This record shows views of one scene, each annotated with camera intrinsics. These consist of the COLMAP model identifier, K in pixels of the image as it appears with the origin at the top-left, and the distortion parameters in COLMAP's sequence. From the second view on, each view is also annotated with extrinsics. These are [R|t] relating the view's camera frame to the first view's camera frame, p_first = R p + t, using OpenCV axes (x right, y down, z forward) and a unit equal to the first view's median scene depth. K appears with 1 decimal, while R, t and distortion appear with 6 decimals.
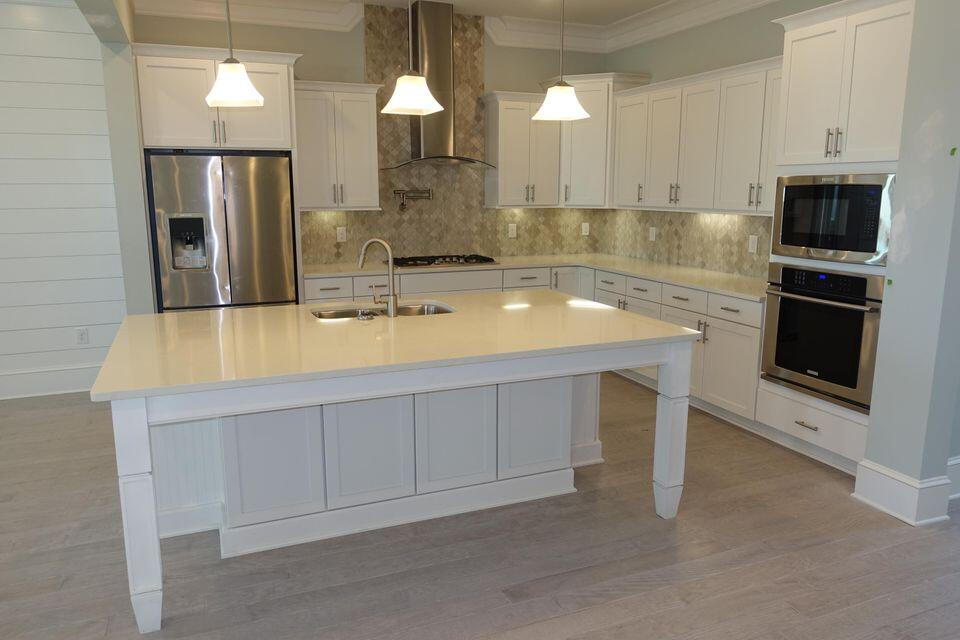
lens RADIAL K [[694.0, 0, 480.0], [0, 694.0, 320.0], [0, 0, 1]] dist [-0.001756, 0.001187]
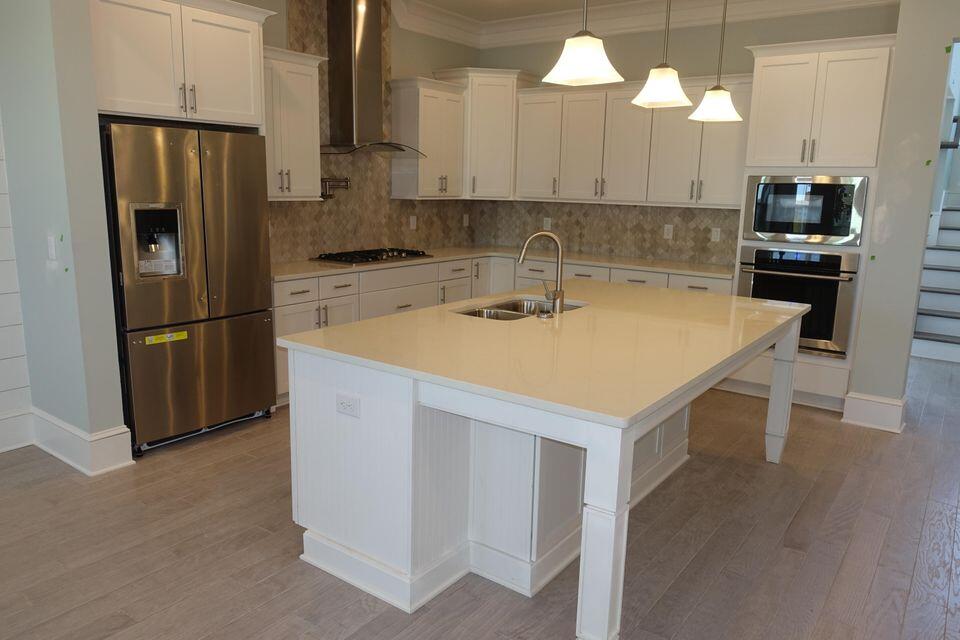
lens RADIAL K [[691.6, 0, 480.0], [0, 691.6, 320.0], [0, 0, 1]] dist [0.000605, -0.001686]
pose [[0.852882, -0.082531, 0.515539, -0.464991], [0.075432, 0.996546, 0.034743, -0.023342], [-0.516626, 0.009256, 0.856161, 0.151605]]
